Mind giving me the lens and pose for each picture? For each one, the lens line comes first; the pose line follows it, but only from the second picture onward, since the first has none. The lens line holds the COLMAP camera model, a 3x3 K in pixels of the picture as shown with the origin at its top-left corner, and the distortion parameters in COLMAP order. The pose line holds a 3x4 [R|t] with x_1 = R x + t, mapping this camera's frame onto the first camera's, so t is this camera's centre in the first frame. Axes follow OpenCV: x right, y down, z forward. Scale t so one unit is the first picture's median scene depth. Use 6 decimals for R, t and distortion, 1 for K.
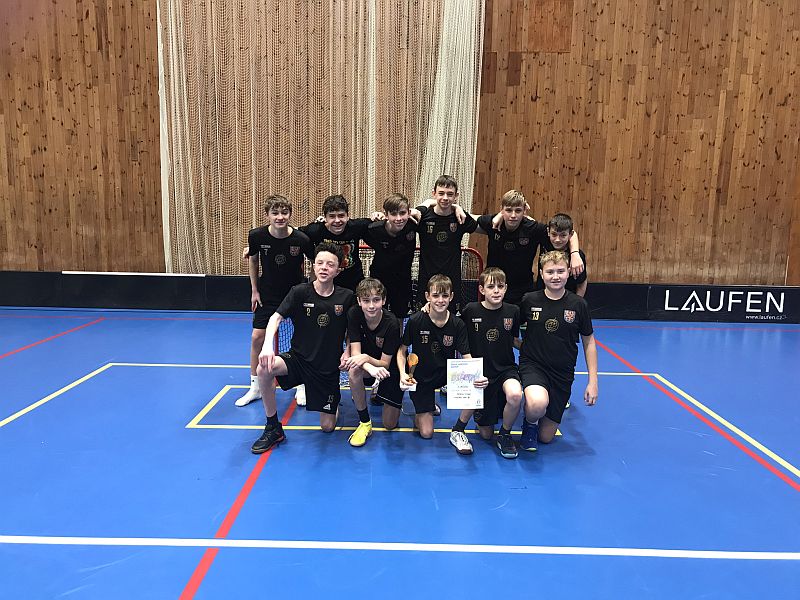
lens RADIAL K [[654.4, 0, 401.7], [0, 654.4, 307.1], [0, 0, 1]] dist [0.012414, 0.002772]
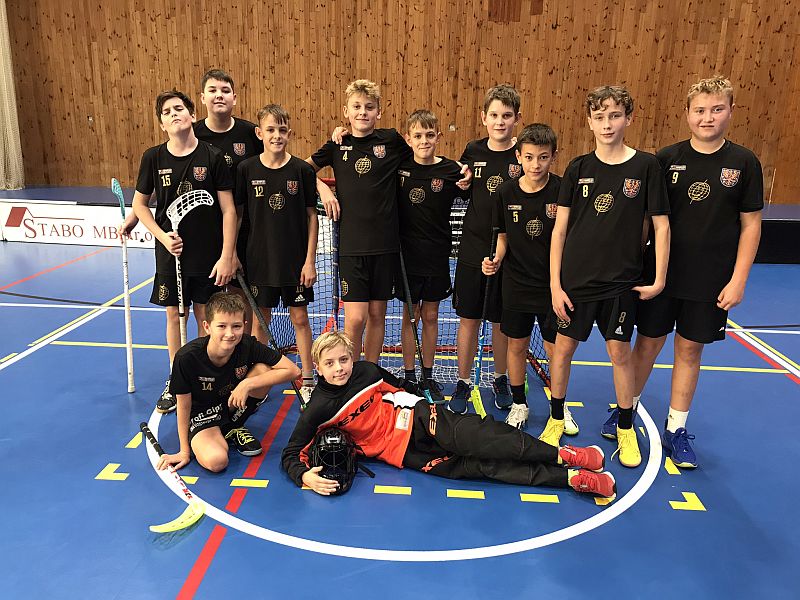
lens RADIAL K [[654.4, 0, 399.2], [0, 654.4, 292.7], [0, 0, 1]] dist [0.012414, 0.002772]
pose [[0.999643, 0.010161, -0.024710, -0.031961], [-0.007457, 0.994213, 0.107166, 0.018310], [0.025655, -0.106943, 0.993934, -0.174331]]
